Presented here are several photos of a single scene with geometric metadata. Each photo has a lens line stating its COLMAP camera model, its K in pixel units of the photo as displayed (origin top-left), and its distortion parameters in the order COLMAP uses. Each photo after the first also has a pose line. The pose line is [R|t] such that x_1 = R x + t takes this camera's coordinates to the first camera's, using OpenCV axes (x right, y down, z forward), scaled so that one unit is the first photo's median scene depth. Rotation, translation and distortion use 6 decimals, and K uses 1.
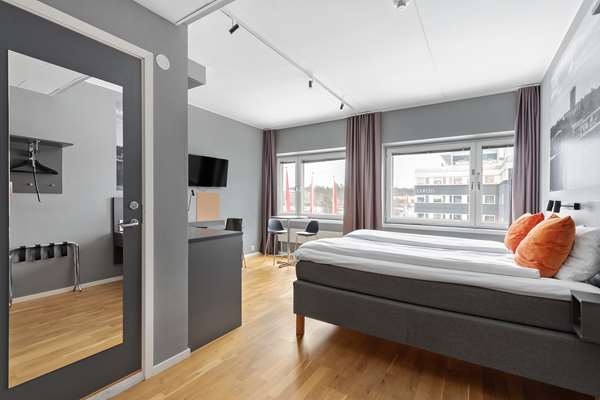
lens RADIAL K [[276.1, 0, 300.0], [0, 276.1, 200.0], [0, 0, 1]] dist [-0.000101, -0.000009]
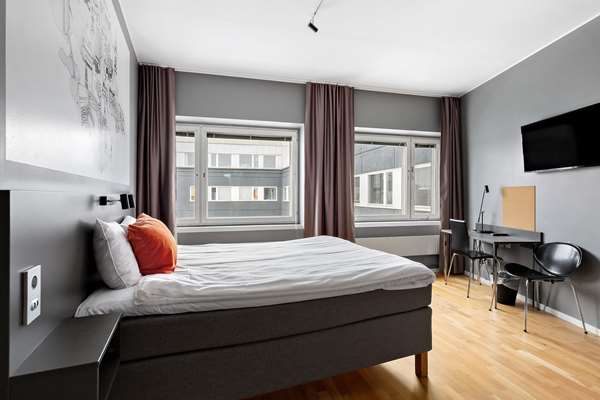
lens RADIAL K [[360.8, 0, 300.0], [0, 360.8, 200.0], [0, 0, 1]] dist [-0.000579, -0.000442]
pose [[0.628106, -0.024175, 0.777752, -0.515879], [0.011488, 0.999696, 0.021796, -0.009318], [-0.778043, -0.004756, 0.628194, 0.349863]]
